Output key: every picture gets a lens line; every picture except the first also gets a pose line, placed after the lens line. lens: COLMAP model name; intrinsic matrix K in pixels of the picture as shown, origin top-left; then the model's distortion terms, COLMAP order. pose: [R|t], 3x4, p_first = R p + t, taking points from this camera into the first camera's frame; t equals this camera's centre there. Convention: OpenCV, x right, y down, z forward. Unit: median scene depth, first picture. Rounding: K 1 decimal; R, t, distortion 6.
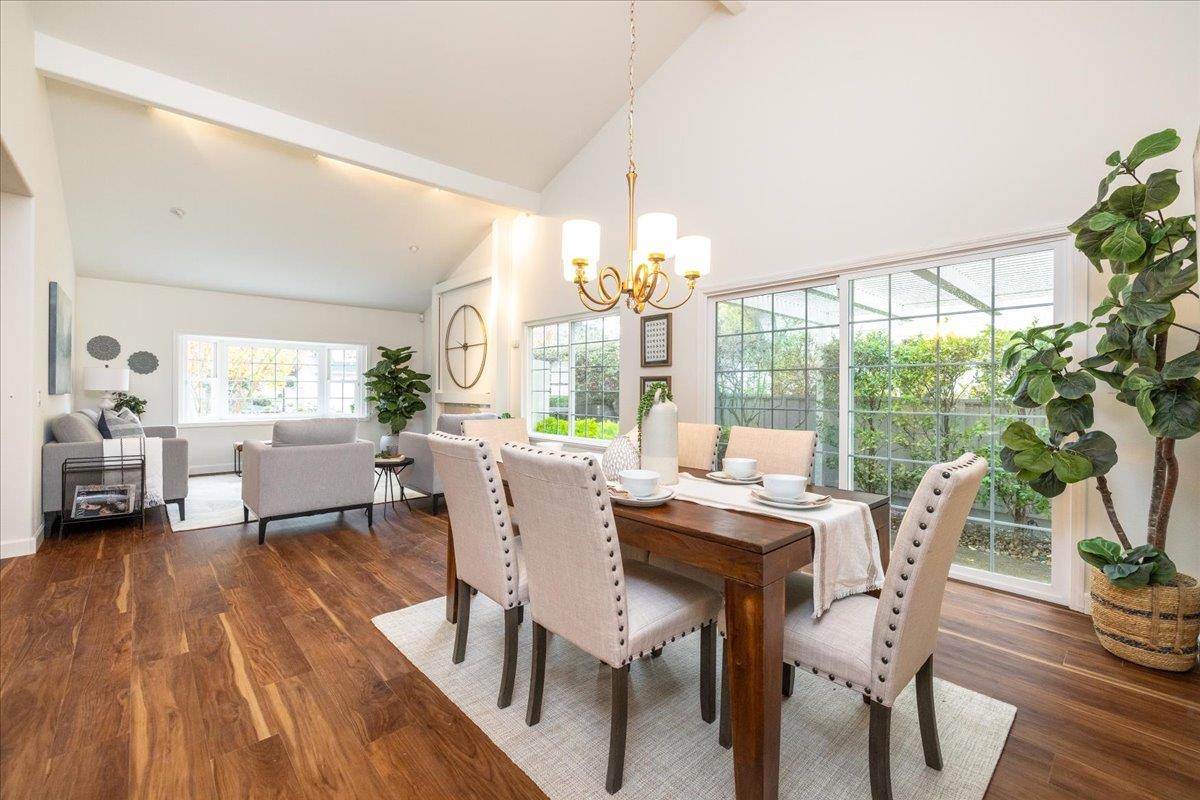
lens RADIAL K [[503.9, 0, 596.5], [0, 503.9, 392.9], [0, 0, 1]] dist [0.001427, -0.000061]
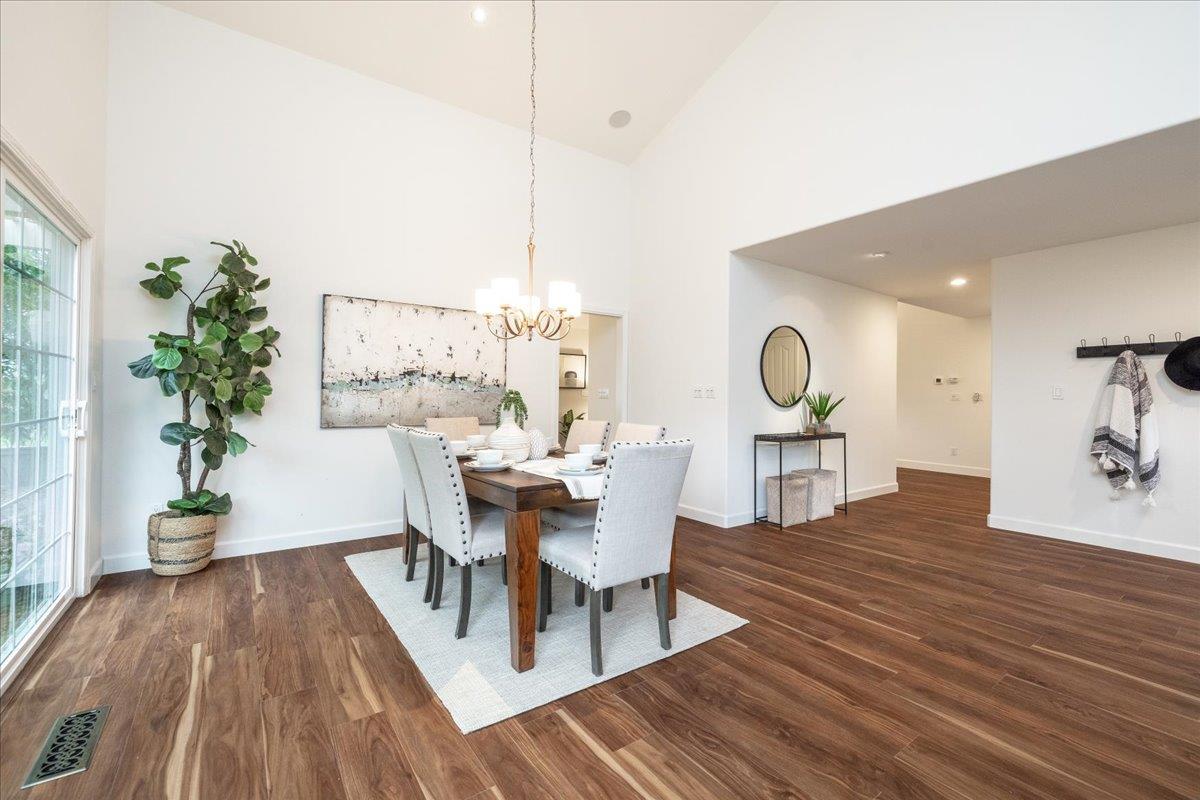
lens RADIAL K [[505.6, 0, 595.0], [0, 505.6, 393.2], [0, 0, 1]] dist [-0.000676, -0.000152]
pose [[-0.992237, -0.016707, 0.123234, -0.221645], [-0.016605, 0.999860, 0.001853, -0.014607], [-0.123248, -0.000208, -0.992376, 1.812712]]
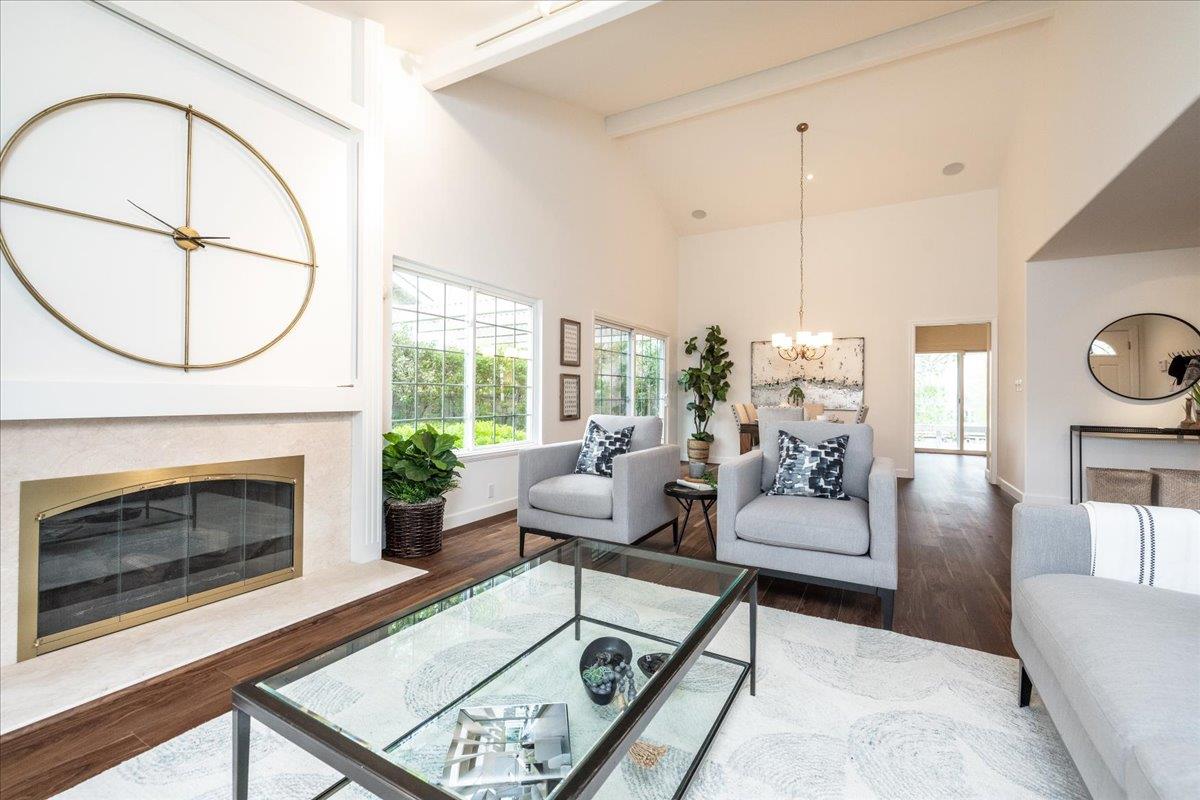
lens RADIAL K [[503.9, 0, 596.5], [0, 503.9, 392.9], [0, 0, 1]] dist [0.001427, -0.000061]
pose [[-0.309528, -0.003977, 0.950882, -1.668616], [-0.005983, 0.999980, 0.002235, 0.009847], [-0.950872, -0.004997, -0.309545, 2.203015]]
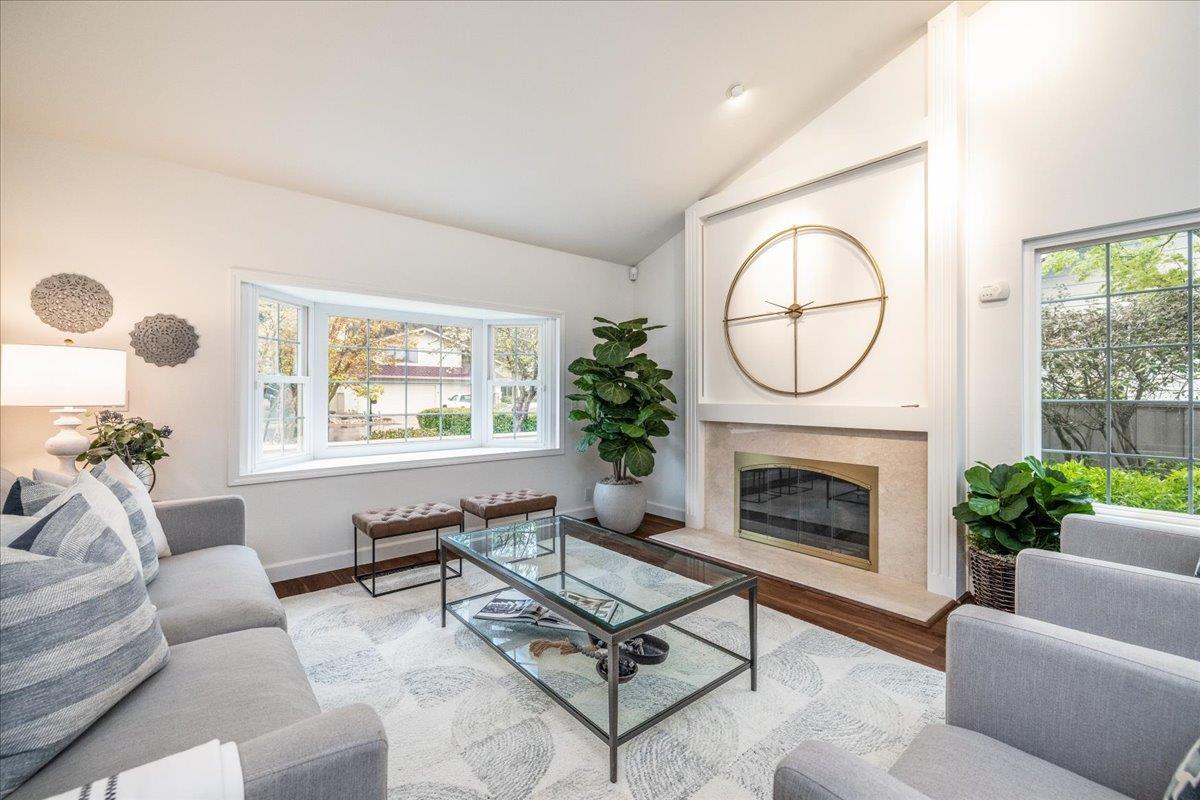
lens RADIAL K [[503.9, 0, 596.5], [0, 503.9, 392.9], [0, 0, 1]] dist [0.001427, -0.000061]
pose [[0.999099, -0.002773, -0.042358, -1.125087], [0.002400, 0.999958, -0.008857, -0.018838], [0.042380, 0.008748, 0.999063, 1.286236]]
